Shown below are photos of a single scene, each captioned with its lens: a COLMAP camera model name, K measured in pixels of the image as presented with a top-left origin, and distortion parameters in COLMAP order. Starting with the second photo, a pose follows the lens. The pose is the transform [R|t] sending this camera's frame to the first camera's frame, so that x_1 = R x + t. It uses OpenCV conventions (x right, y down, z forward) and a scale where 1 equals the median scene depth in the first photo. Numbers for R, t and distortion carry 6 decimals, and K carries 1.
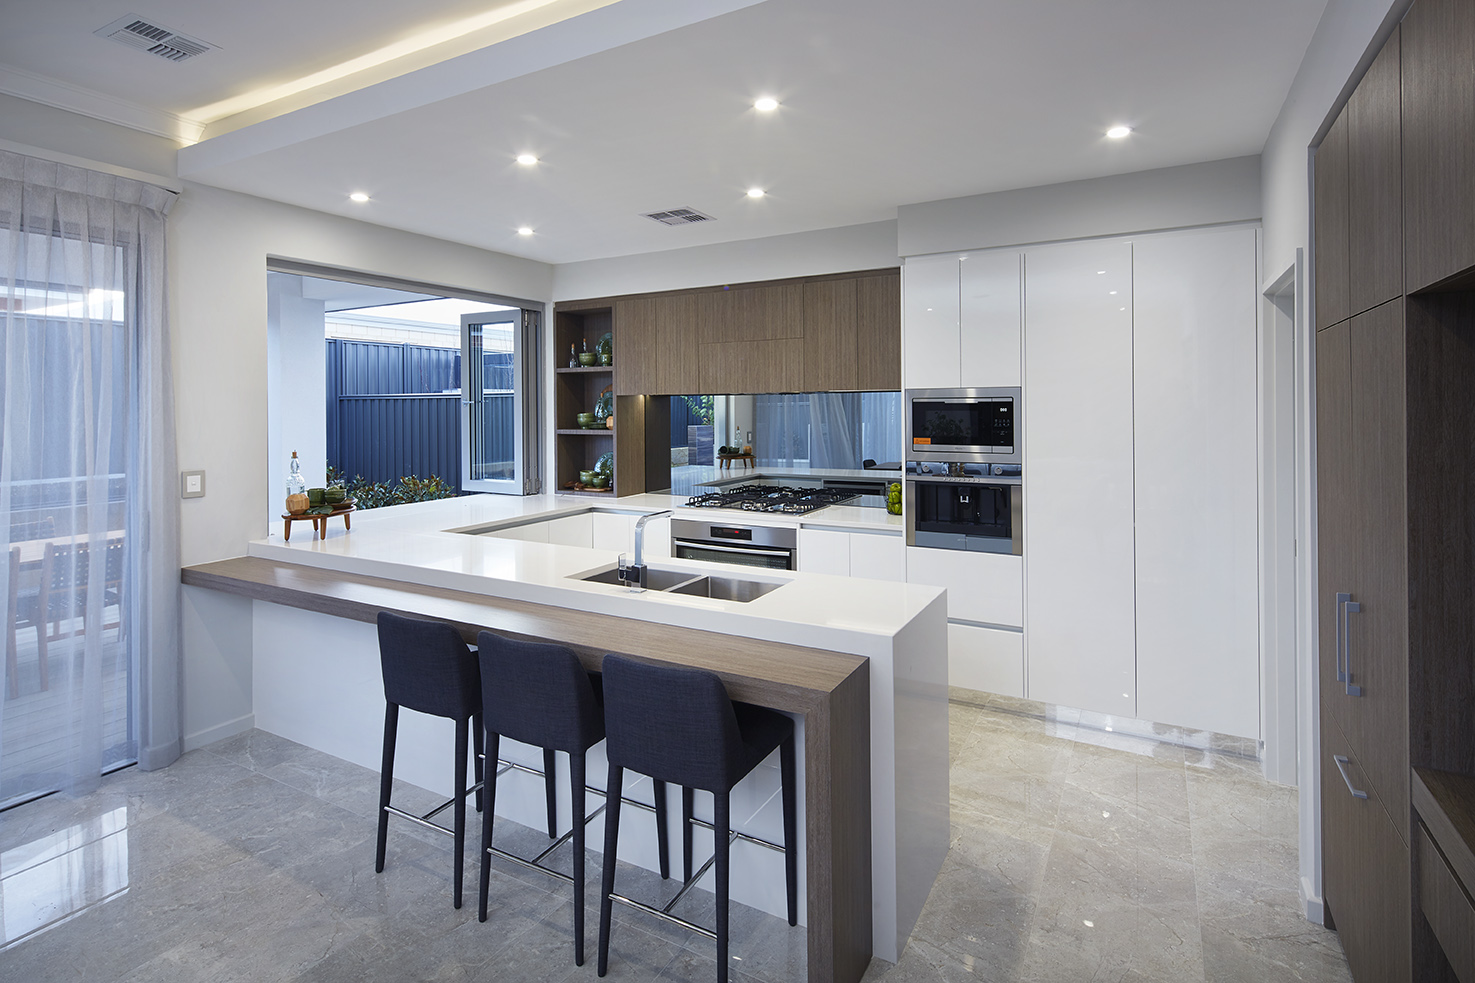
lens RADIAL K [[730.9, 0, 730.9], [0, 730.9, 403.5], [0, 0, 1]] dist [0.000213, -0.000146]
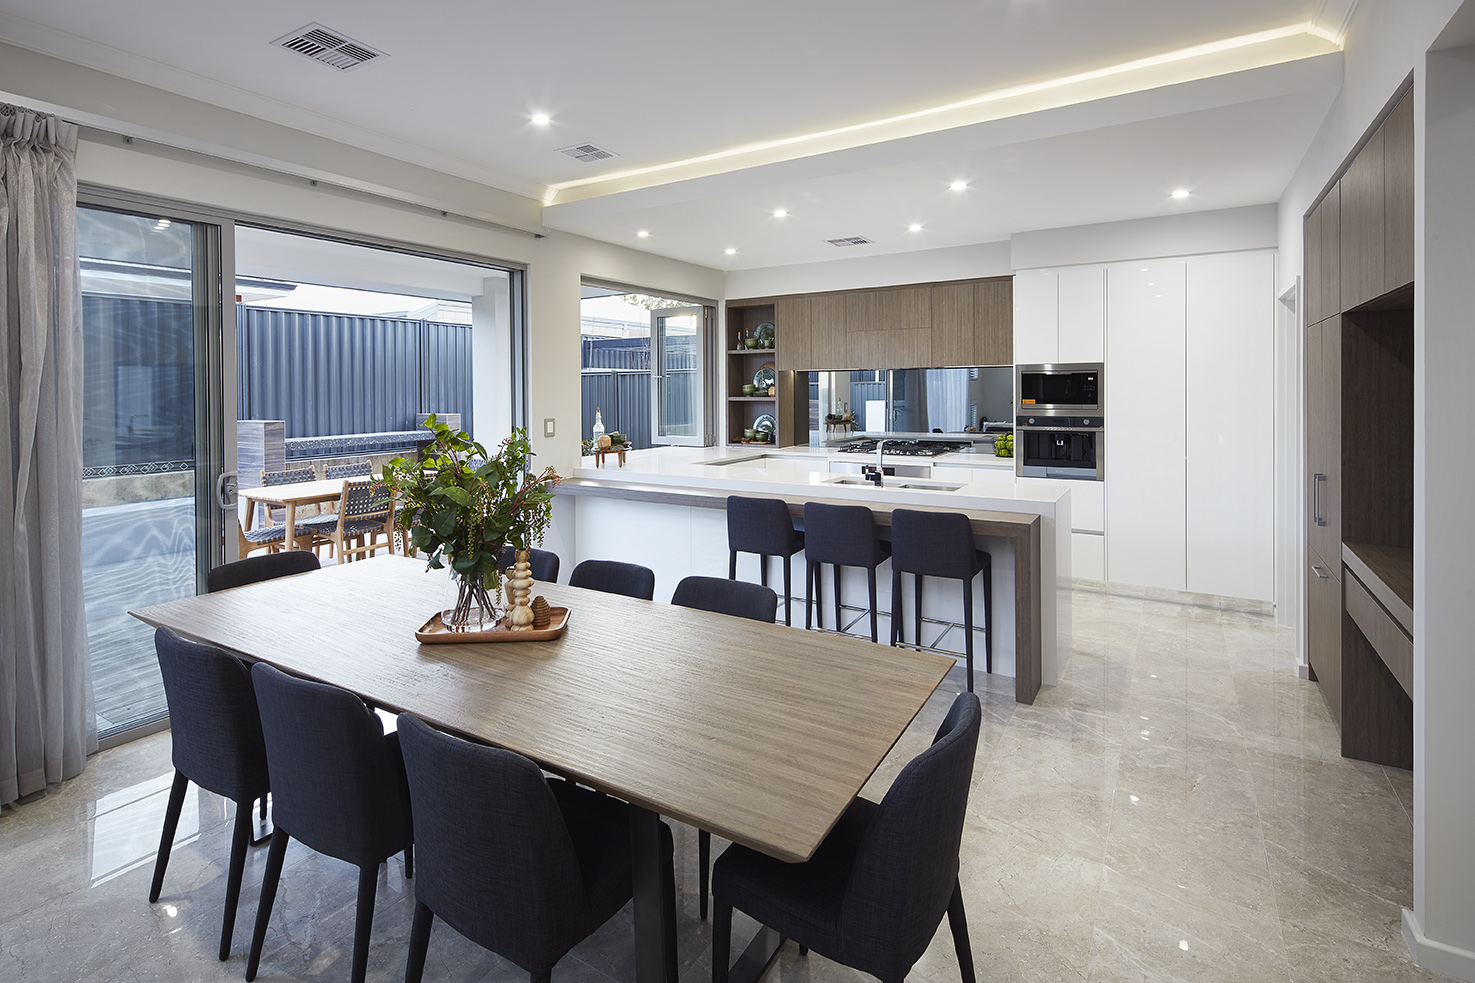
lens RADIAL K [[704.7, 0, 731.9], [0, 704.7, 394.7], [0, 0, 1]] dist [0.000381, 0.000146]
pose [[0.999053, -0.001051, -0.043506, -0.212806], [0.001719, 0.999881, 0.015314, 0.014287], [0.043484, -0.015374, 0.998936, -0.321108]]
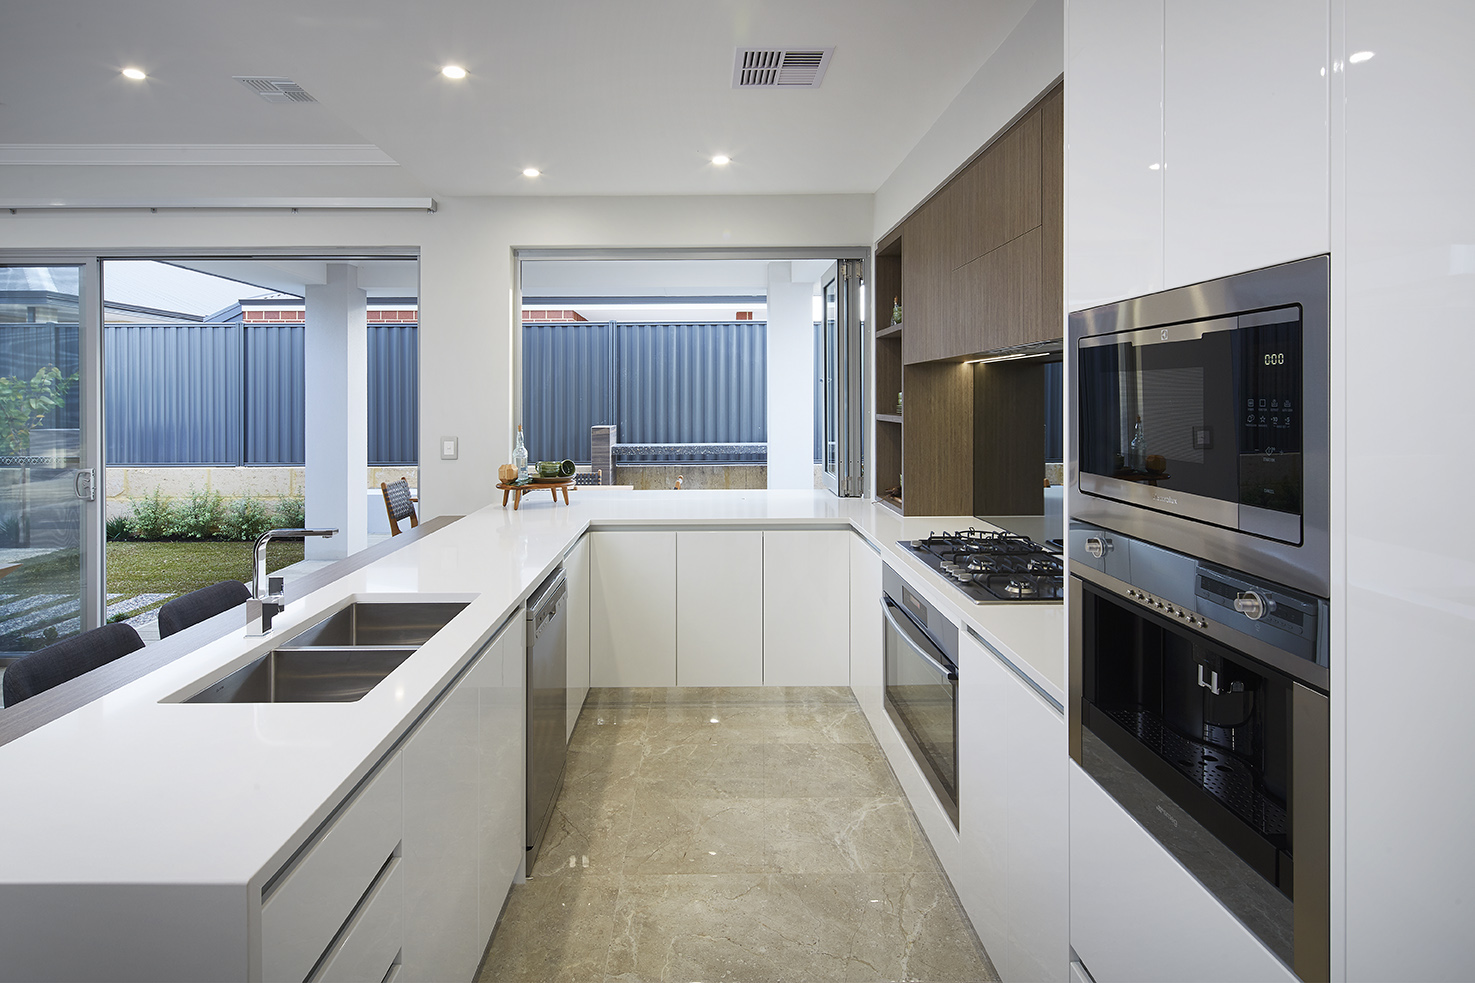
lens RADIAL K [[730.9, 0, 730.9], [0, 730.9, 403.5], [0, 0, 1]] dist [0.000213, -0.000146]
pose [[0.515674, 0.009425, -0.856733, 0.397458], [0.005547, 0.999882, 0.014338, 0.016026], [0.856767, -0.012147, 0.515561, 0.587418]]
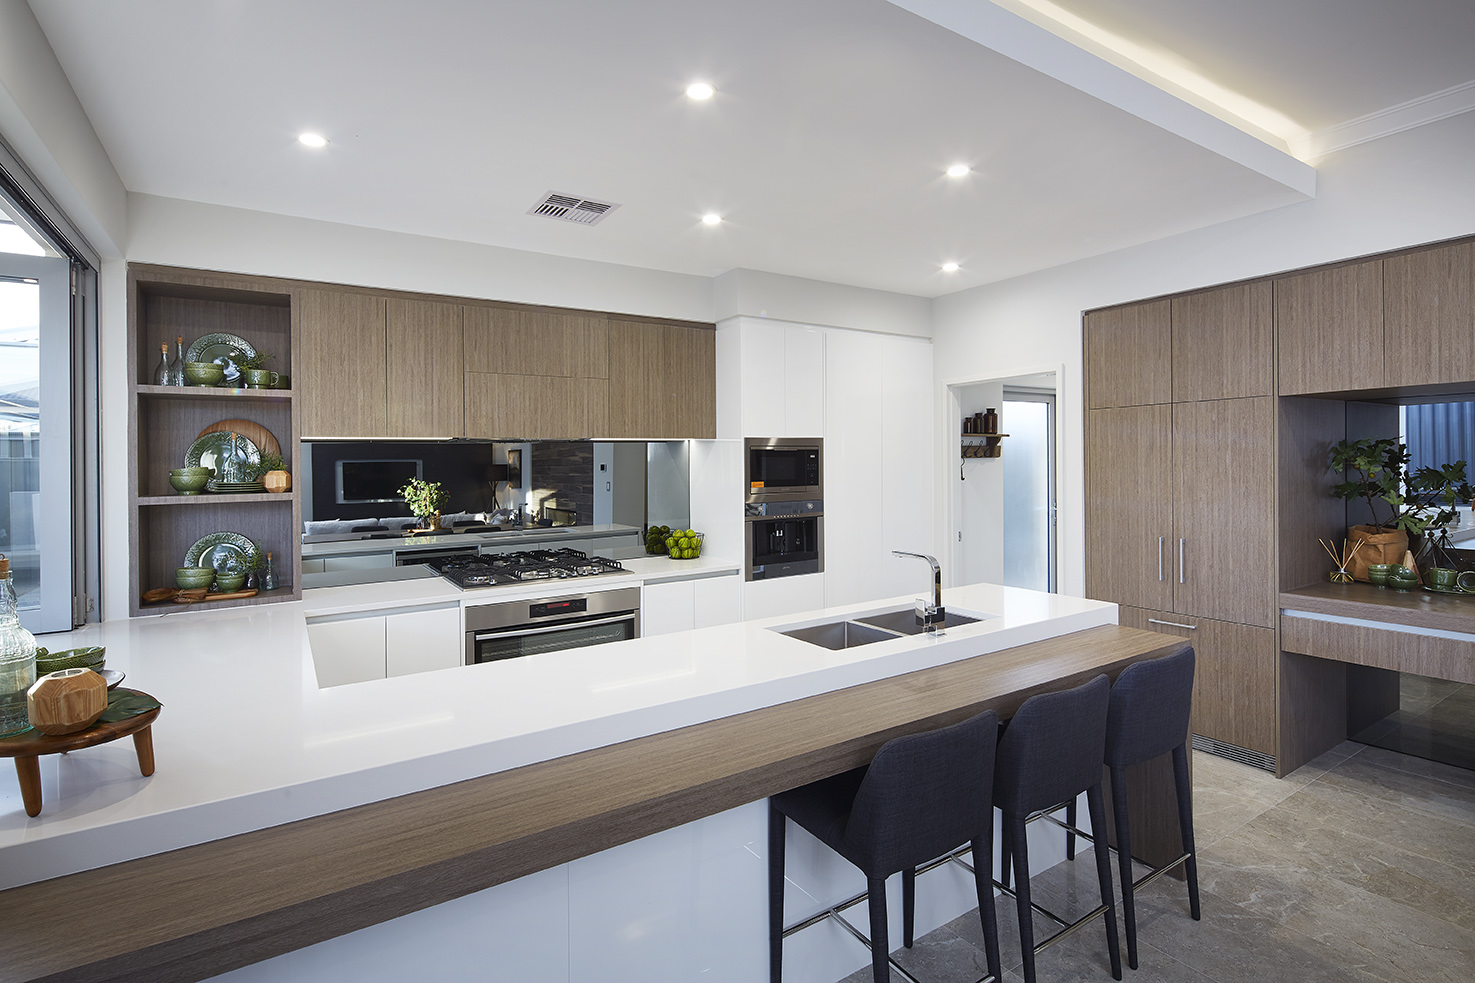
lens RADIAL K [[685.8, 0, 757.5], [0, 685.8, 465.9], [0, 0, 1]] dist [-0.000295, -0.000082]
pose [[0.478008, -0.004102, 0.878346, -0.561751], [0.008729, 0.999962, -0.000081, 0.019913], [-0.878312, 0.007706, 0.478025, 0.429270]]
